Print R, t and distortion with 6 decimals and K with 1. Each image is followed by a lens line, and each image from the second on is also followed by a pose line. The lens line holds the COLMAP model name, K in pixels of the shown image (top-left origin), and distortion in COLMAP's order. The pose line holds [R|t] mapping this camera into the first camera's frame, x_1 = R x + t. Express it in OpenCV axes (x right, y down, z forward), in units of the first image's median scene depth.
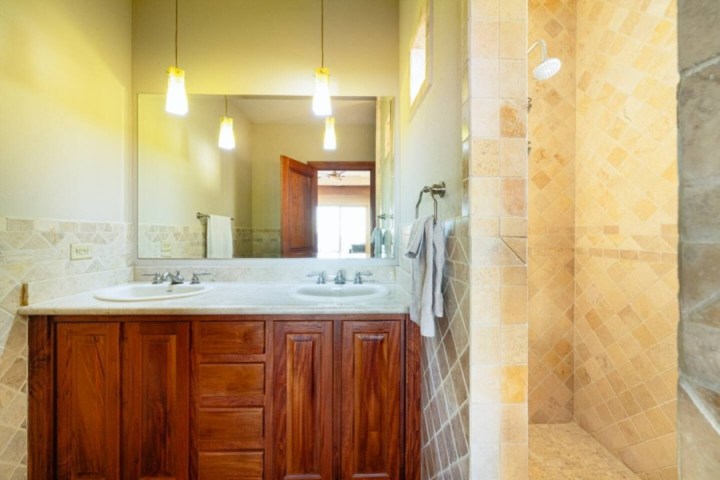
lens RADIAL K [[303.1, 0, 360.7], [0, 303.1, 234.9], [0, 0, 1]] dist [0.000347, -0.000229]
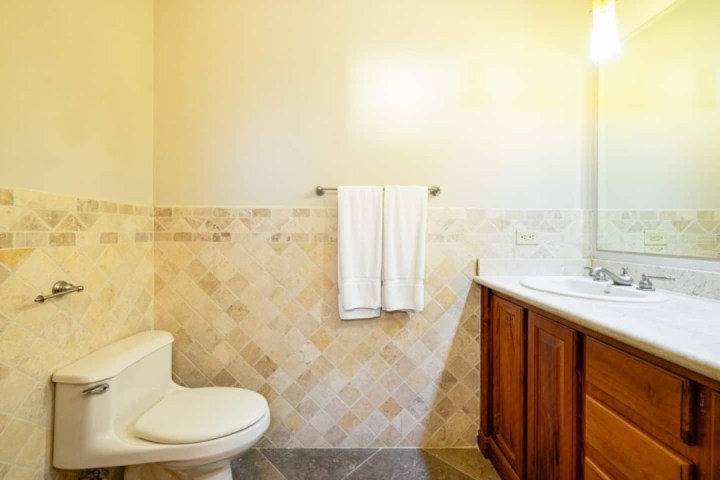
lens RADIAL K [[303.1, 0, 360.8], [0, 303.1, 237.1], [0, 0, 1]] dist [0.000347, -0.000229]
pose [[-0.021022, 0.011669, -0.999711, 0.159620], [-0.009490, 0.999885, 0.011870, 0.043736], [0.999734, 0.009737, -0.020908, 0.410105]]
